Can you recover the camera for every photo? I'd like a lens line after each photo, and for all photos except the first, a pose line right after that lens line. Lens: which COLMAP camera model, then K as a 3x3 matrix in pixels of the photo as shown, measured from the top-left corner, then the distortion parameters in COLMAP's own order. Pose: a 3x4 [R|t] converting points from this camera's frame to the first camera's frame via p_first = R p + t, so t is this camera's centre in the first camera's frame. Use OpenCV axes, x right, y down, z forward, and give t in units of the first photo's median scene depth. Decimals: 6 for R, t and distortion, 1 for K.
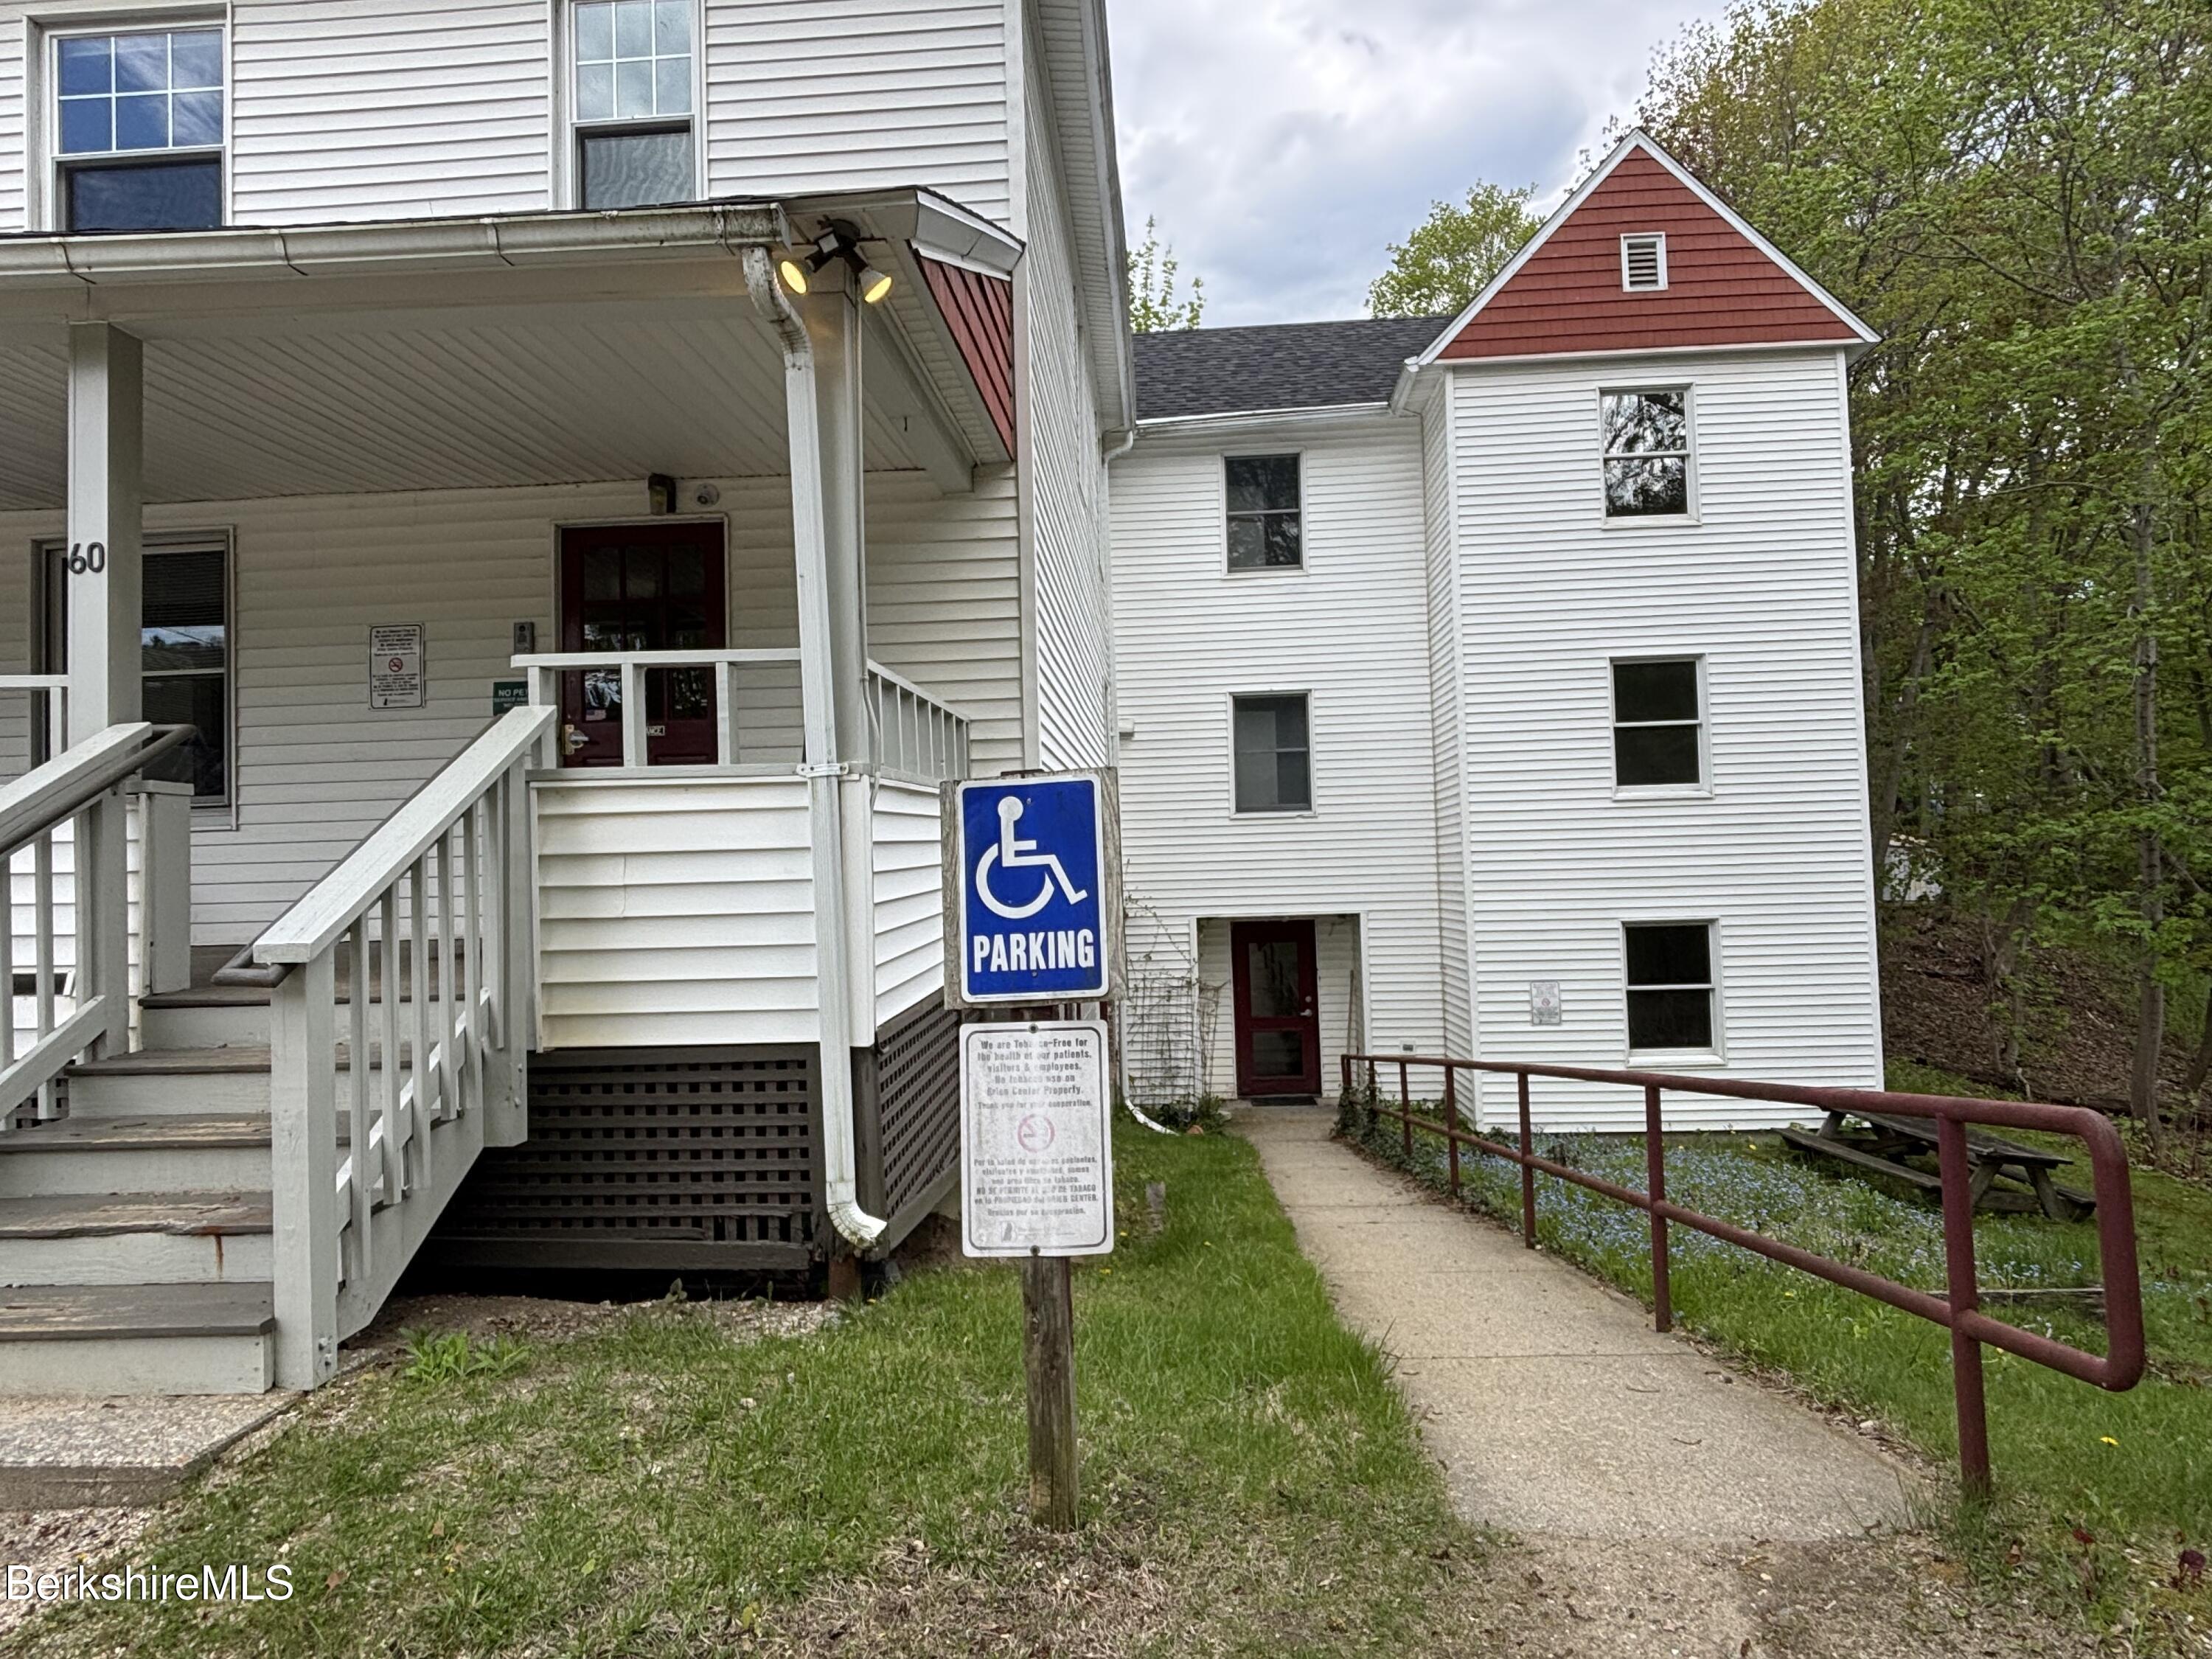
lens RADIAL K [[1288.2, 0, 1094.6], [0, 1288.2, 826.6], [0, 0, 1]] dist [0.019634, -0.006929]
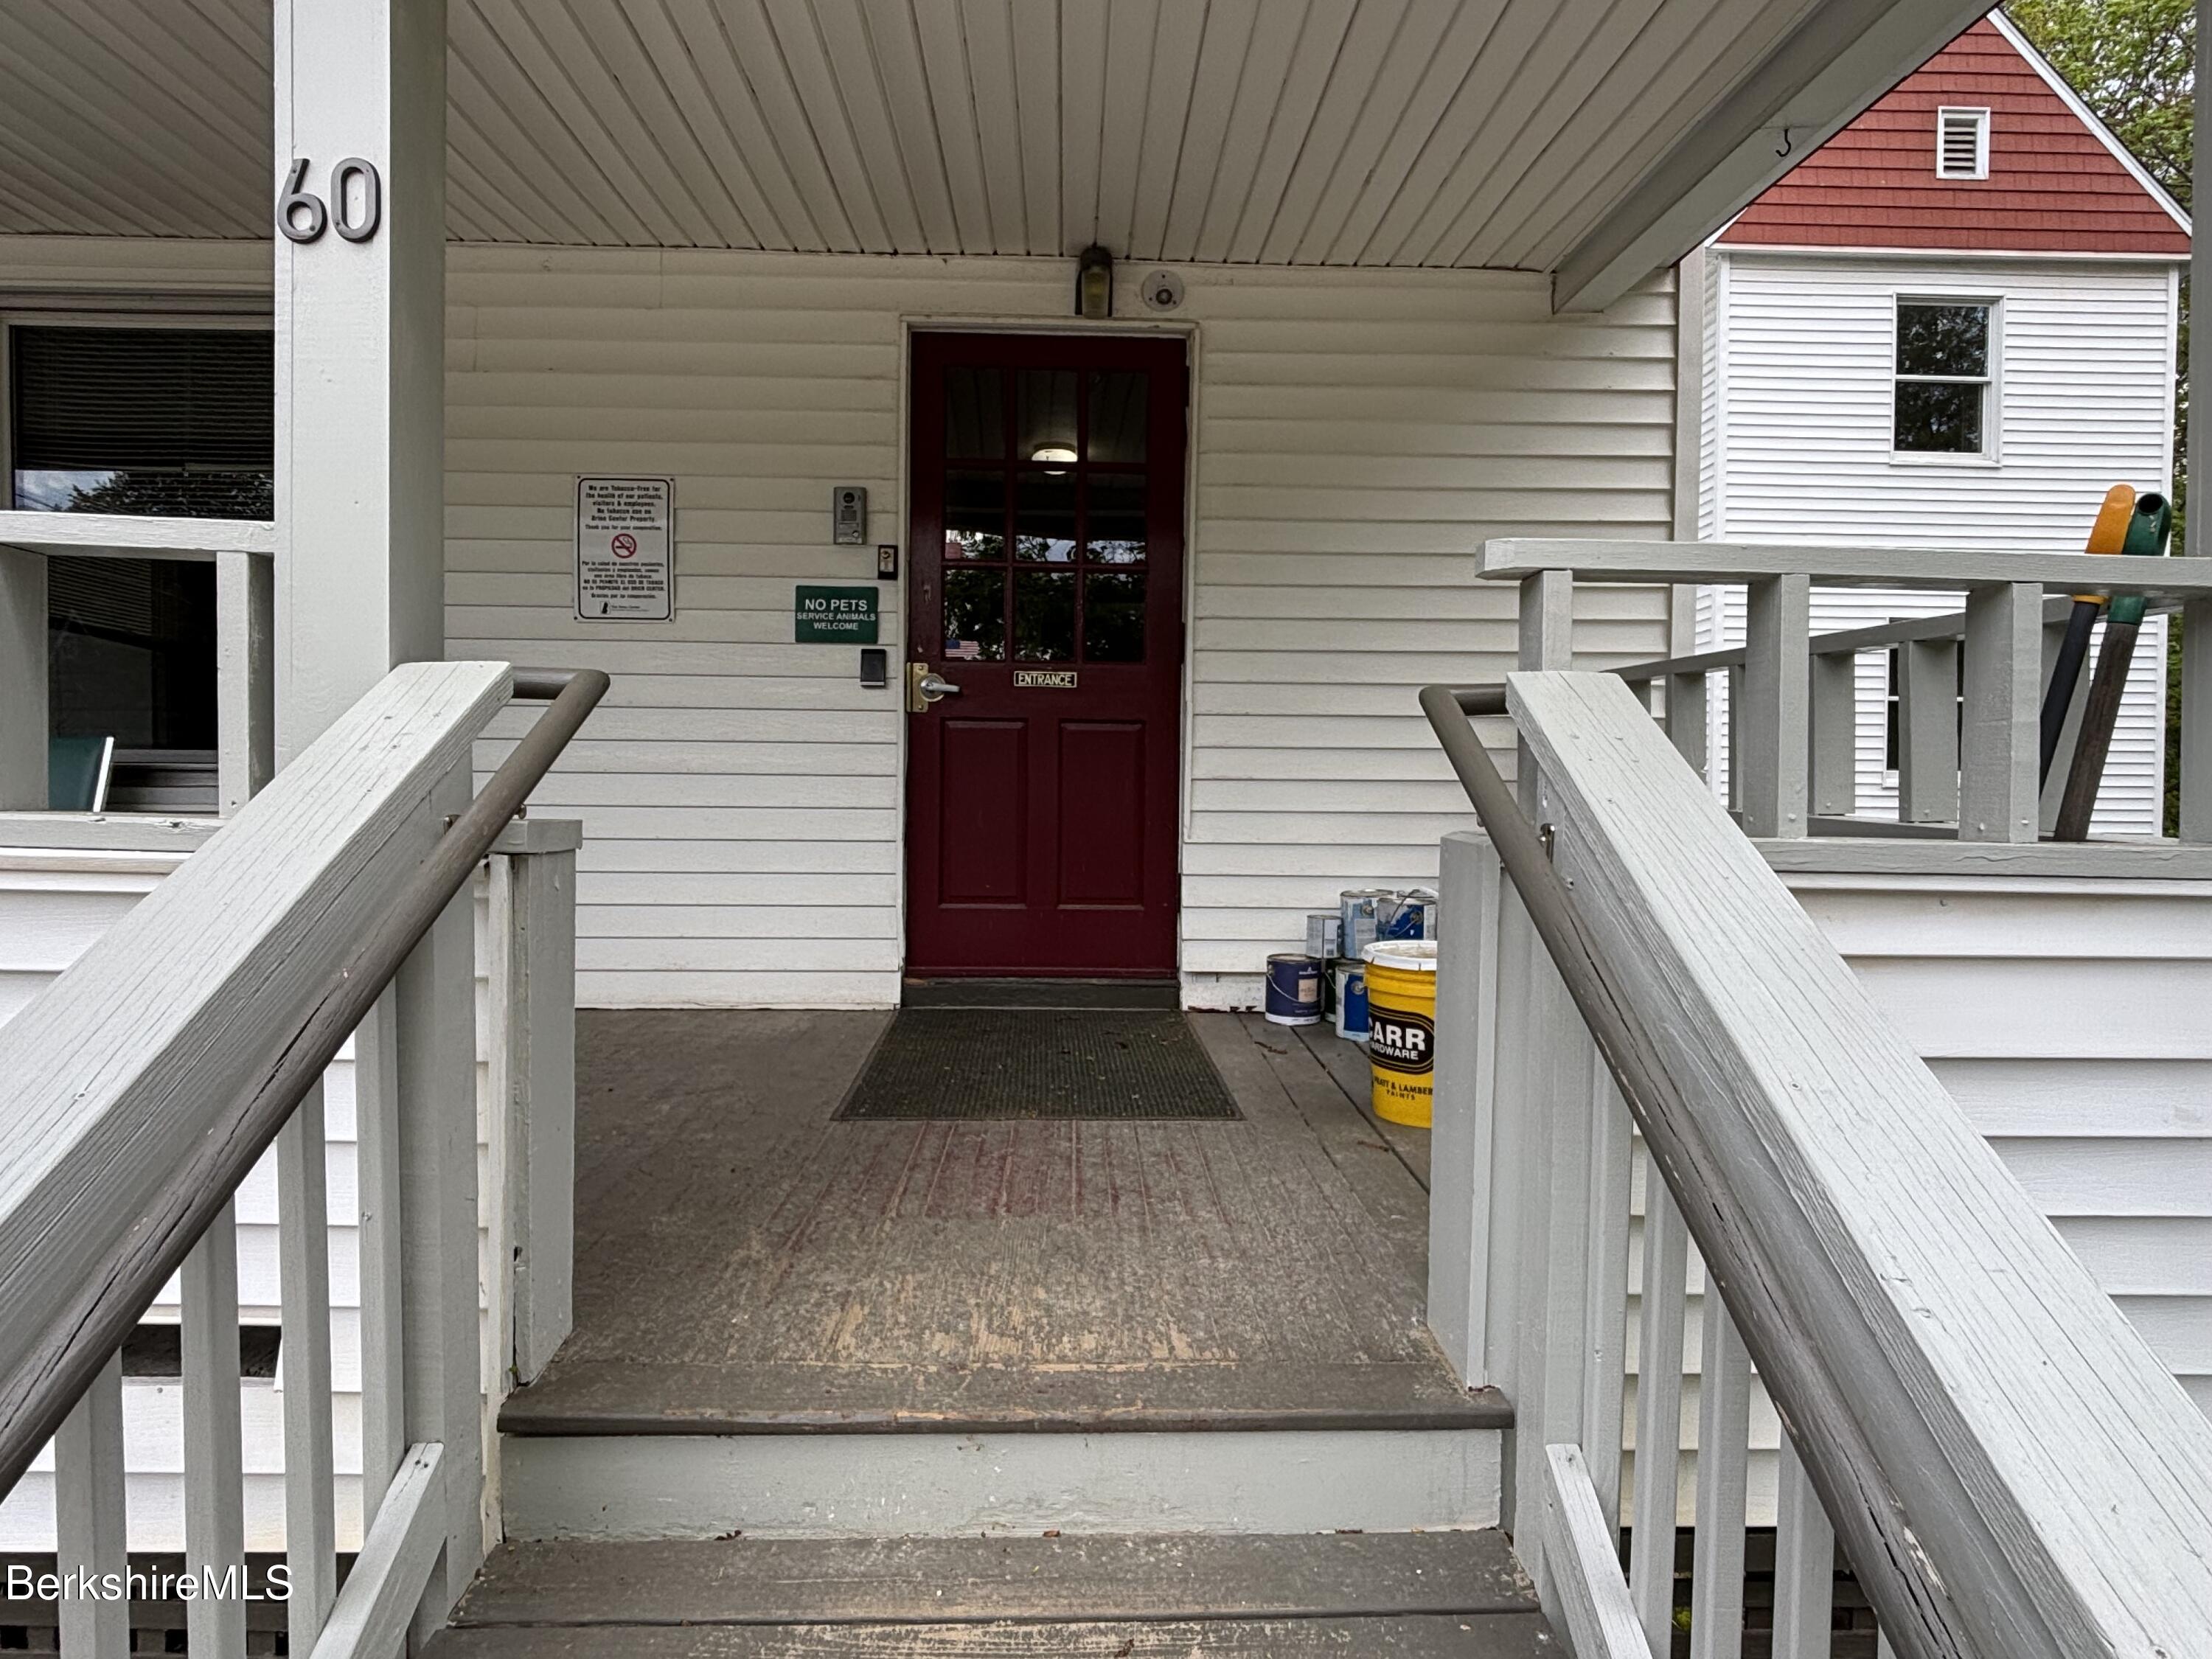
lens RADIAL K [[1288.2, 0, 1116.6], [0, 1288.2, 824.0], [0, 0, 1]] dist [0.019634, -0.006929]
pose [[0.993879, 0.031696, 0.105828, -0.376182], [-0.037240, 0.998013, 0.050829, -0.037212], [-0.104007, -0.054459, 0.993084, 0.385514]]
